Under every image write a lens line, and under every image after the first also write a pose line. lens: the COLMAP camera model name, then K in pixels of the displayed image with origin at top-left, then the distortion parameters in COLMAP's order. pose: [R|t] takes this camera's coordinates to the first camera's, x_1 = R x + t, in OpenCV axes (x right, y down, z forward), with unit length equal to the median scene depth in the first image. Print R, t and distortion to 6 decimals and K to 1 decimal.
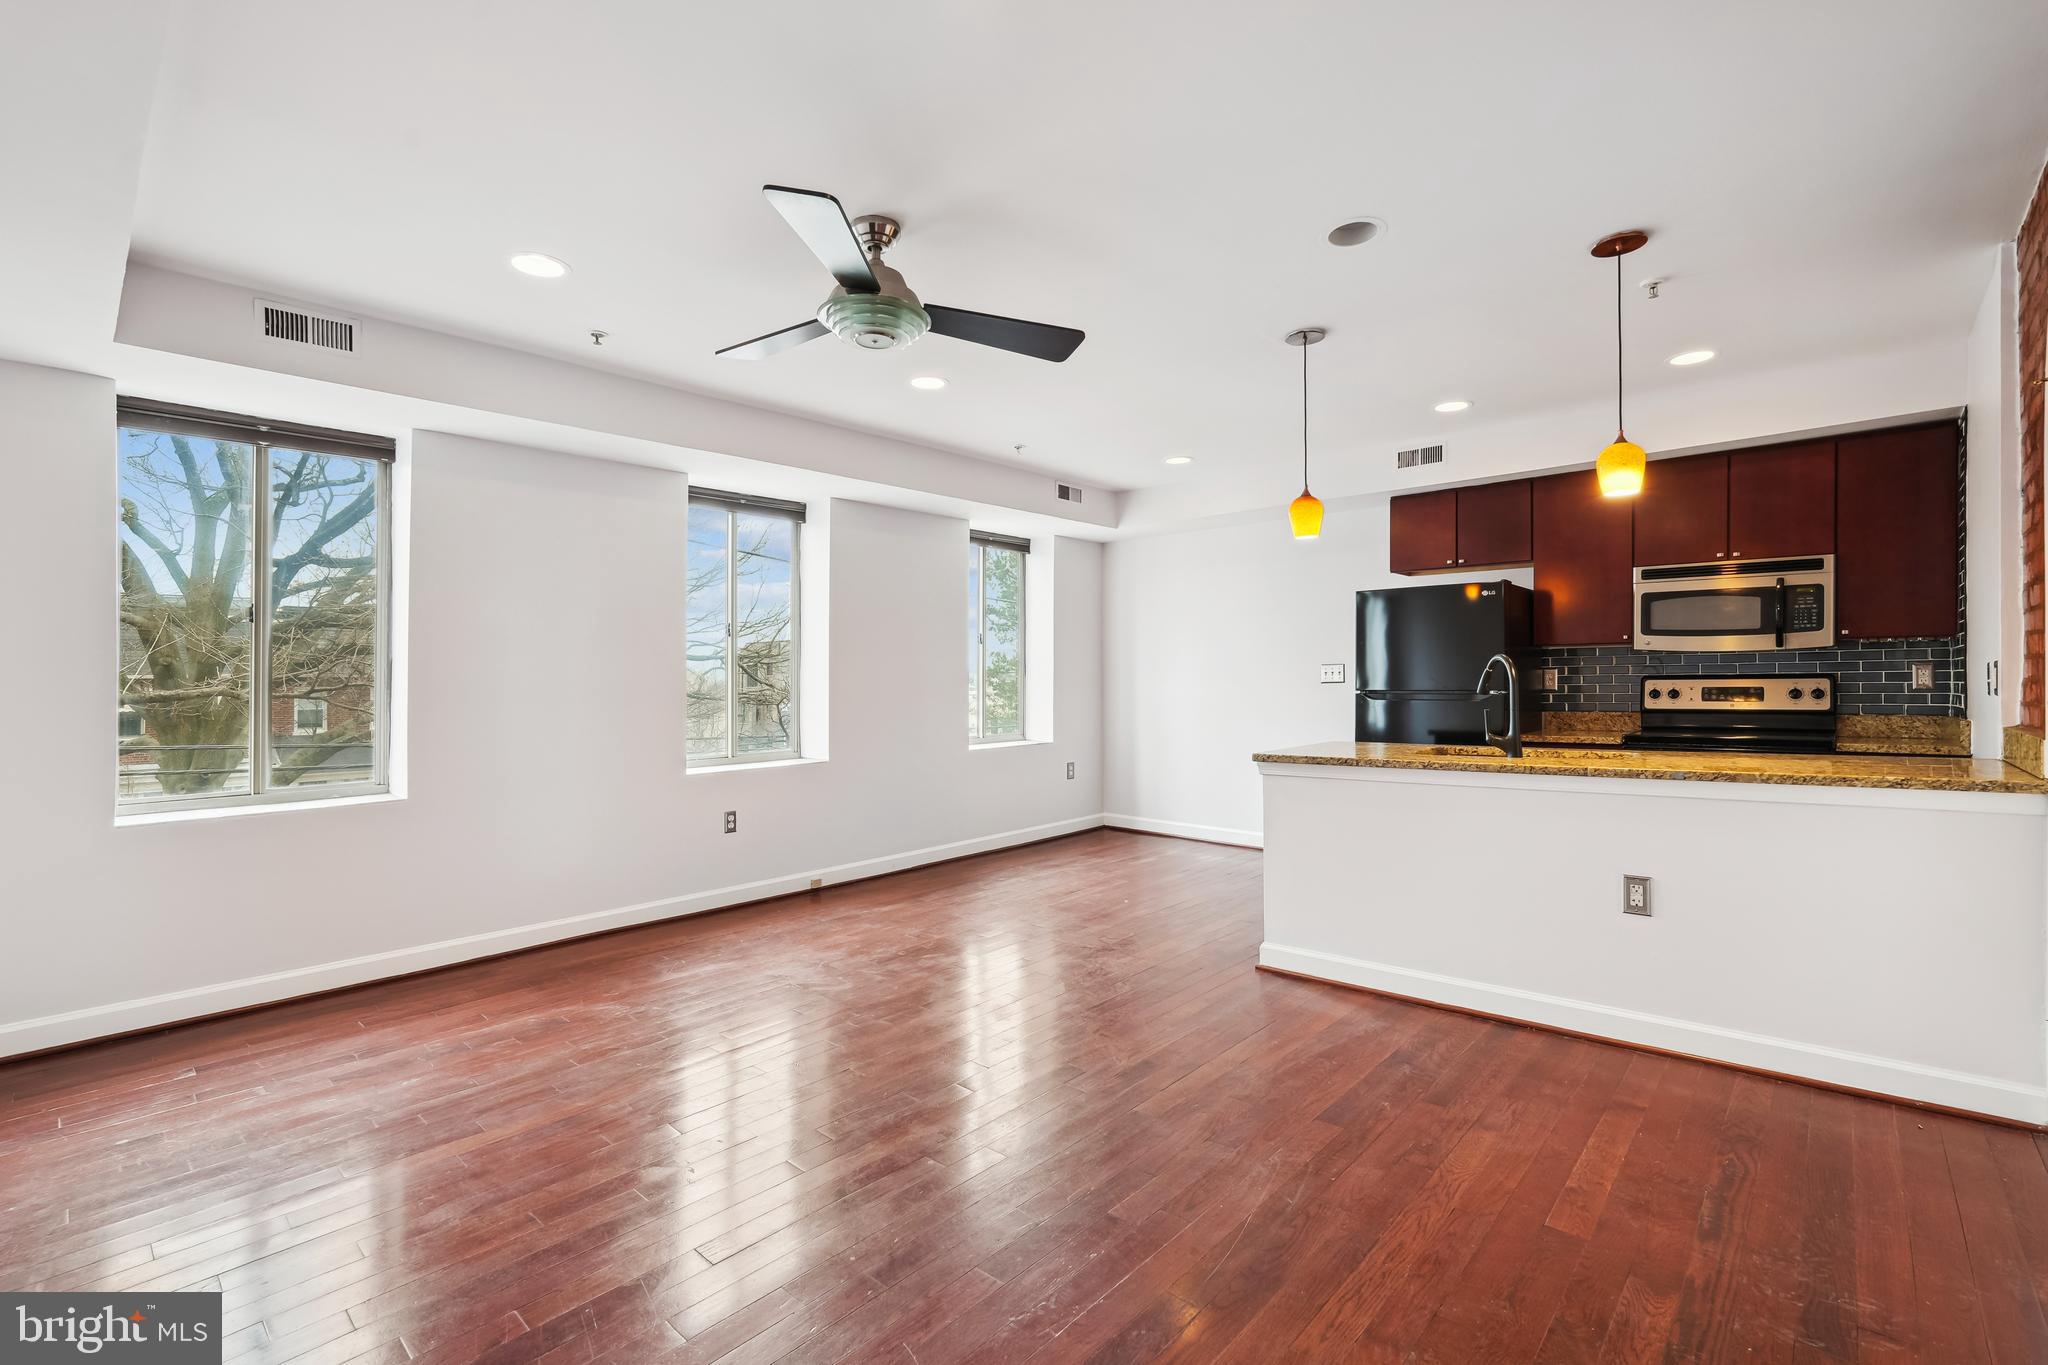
lens RADIAL K [[914.2, 0, 1021.6], [0, 914.2, 691.1], [0, 0, 1]] dist [-0.008543, 0.004876]
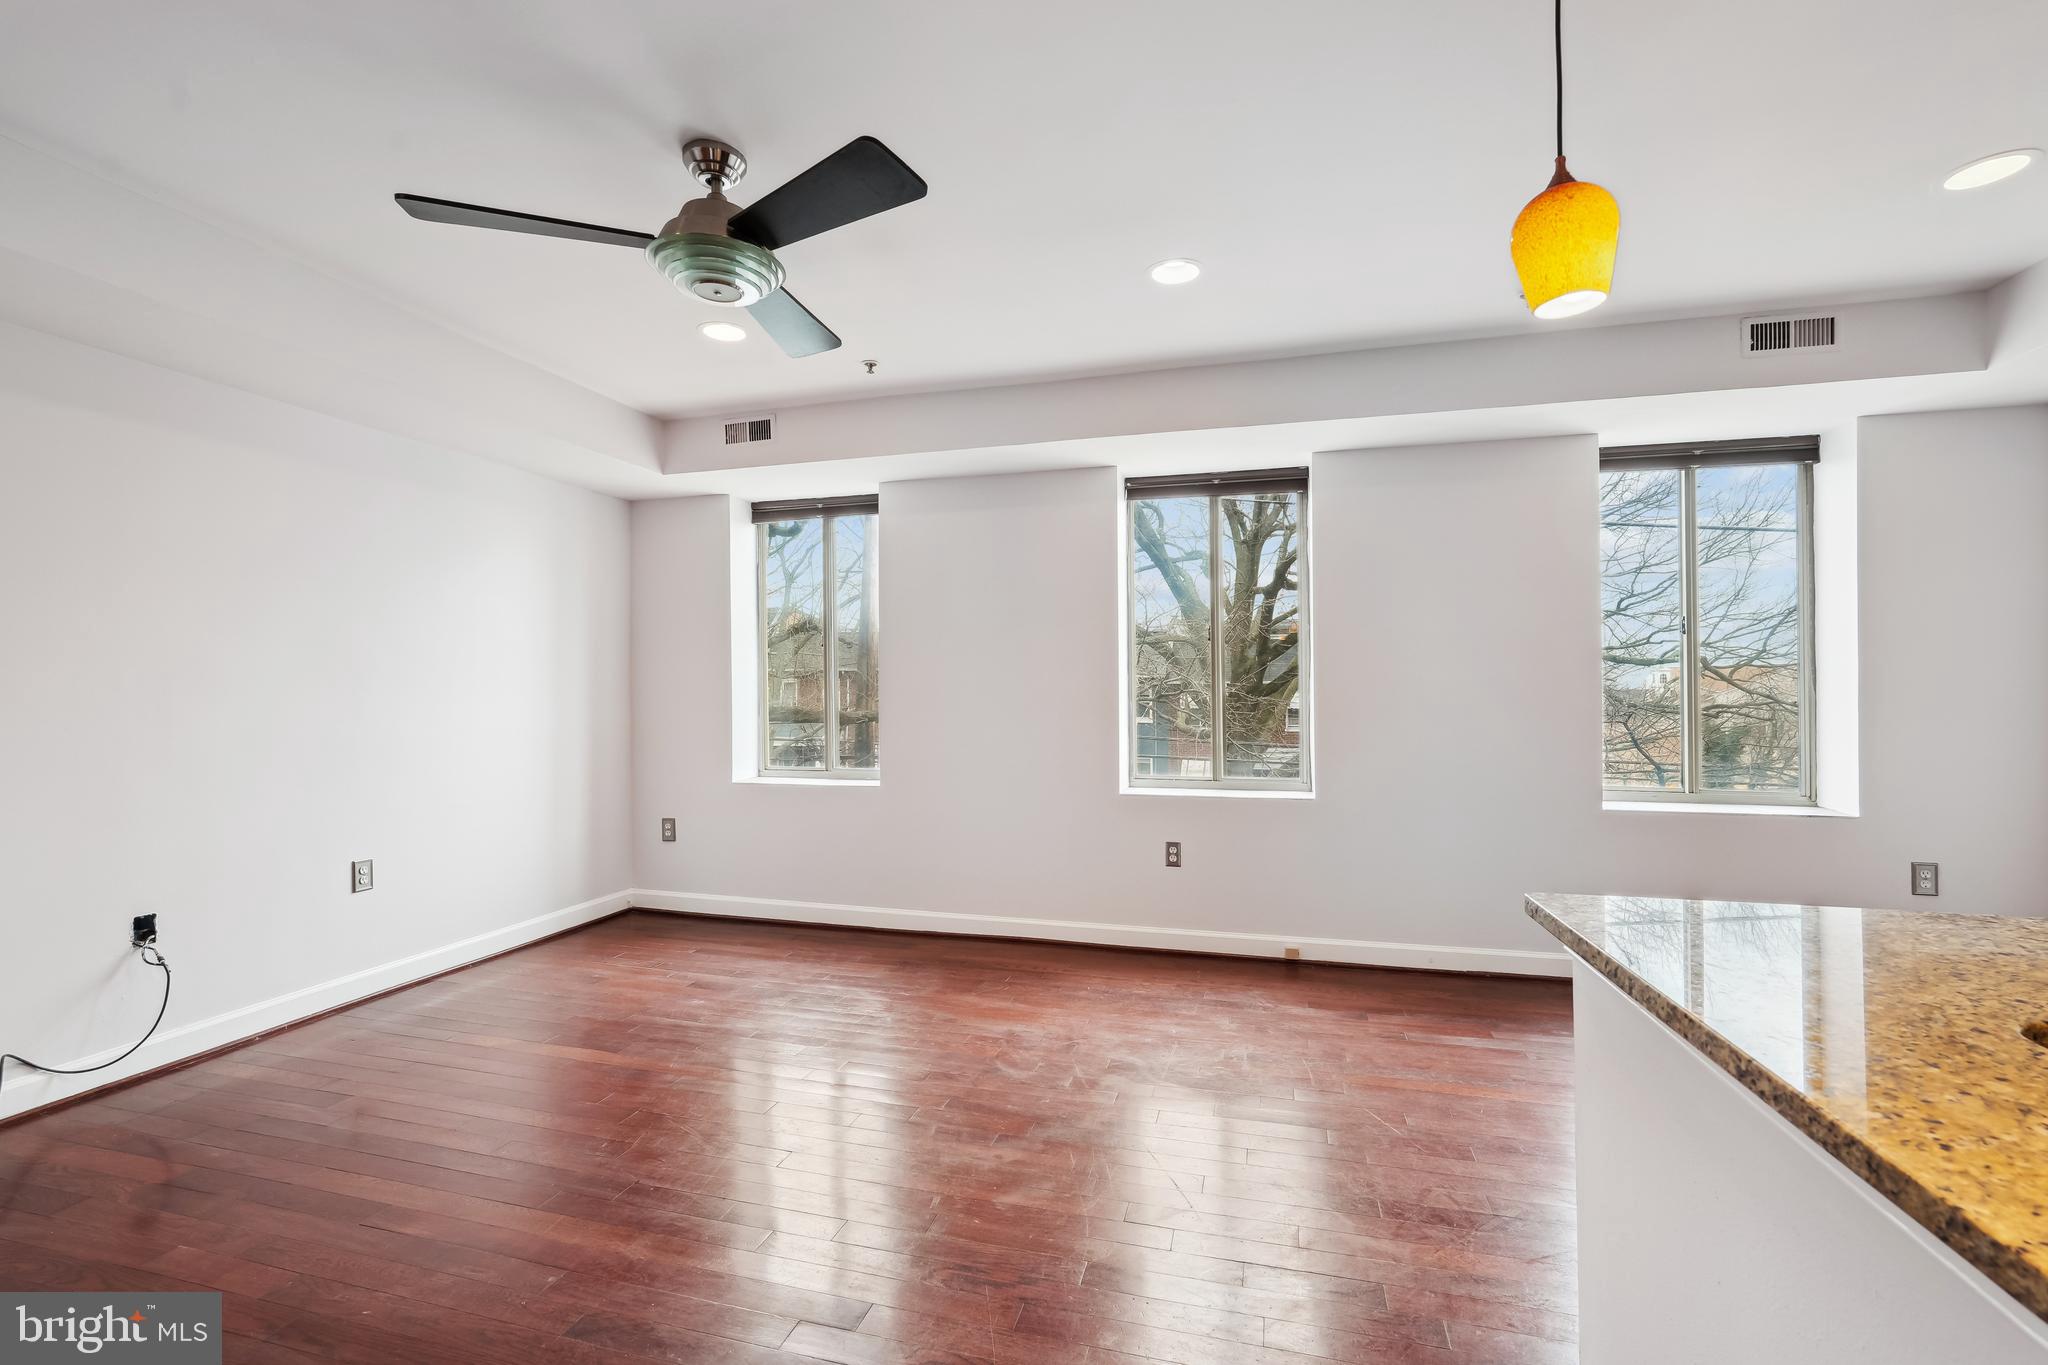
lens RADIAL K [[914.2, 0, 1011.8], [0, 914.2, 697.8], [0, 0, 1]] dist [-0.008543, 0.004876]
pose [[0.436487, 0.015075, -0.899584, 0.424543], [-0.014786, 0.999845, 0.009581, -0.012886], [0.899589, 0.009119, 0.436643, 0.519467]]
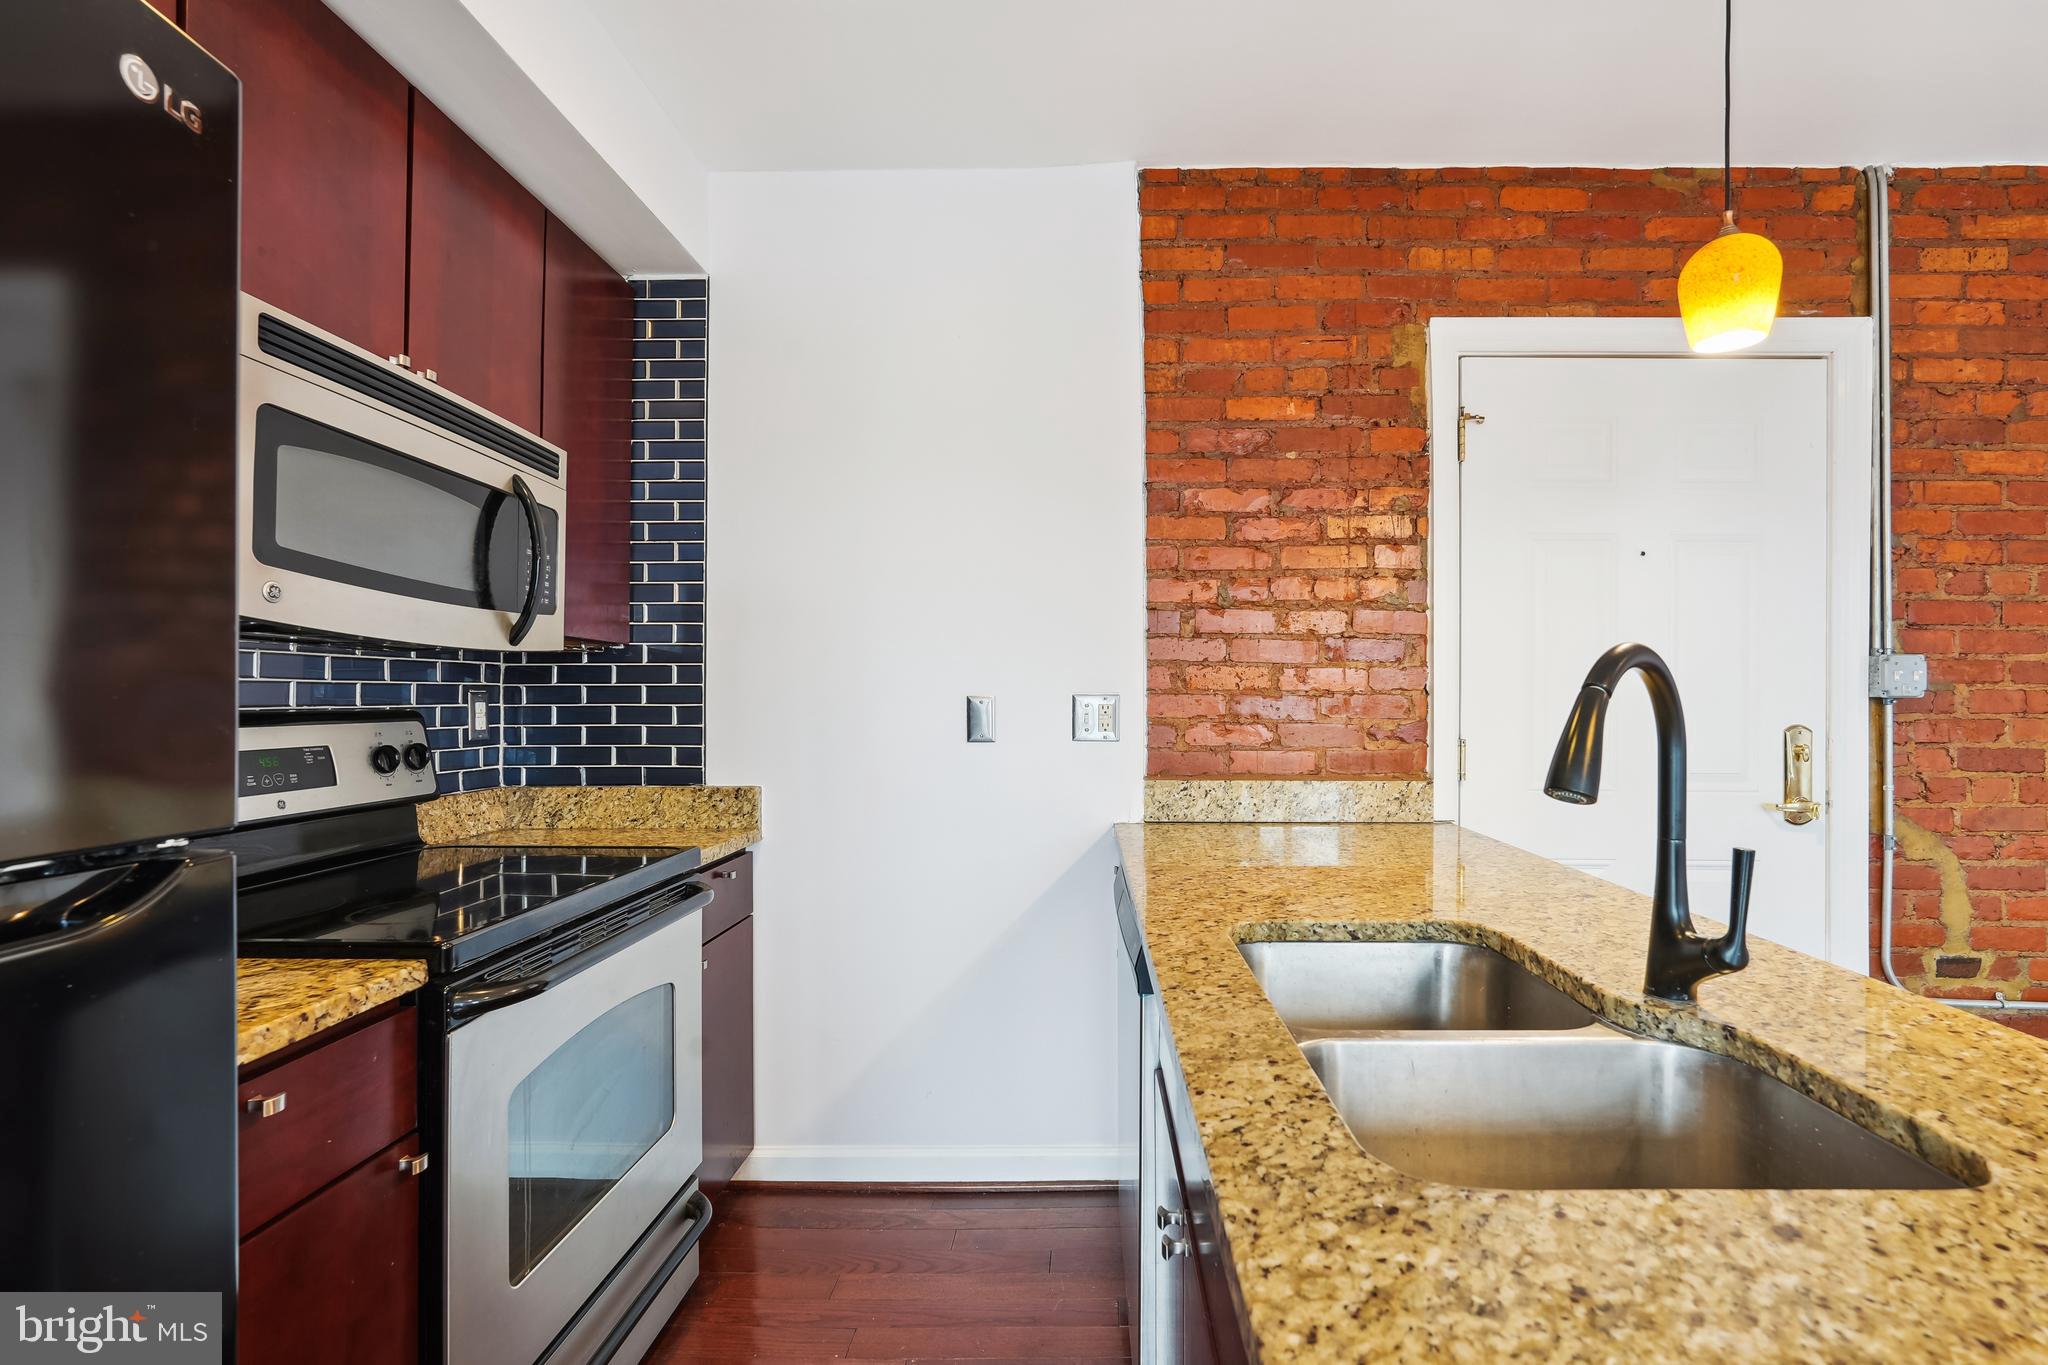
lens RADIAL K [[914.2, 0, 1077.7], [0, 914.2, 692.4], [0, 0, 1]] dist [-0.008543, 0.004876]
pose [[-0.663103, 0.009196, 0.748472, 0.336881], [0.007797, 0.999955, -0.005378, -0.021540], [-0.748488, 0.002270, -0.663144, 0.998241]]
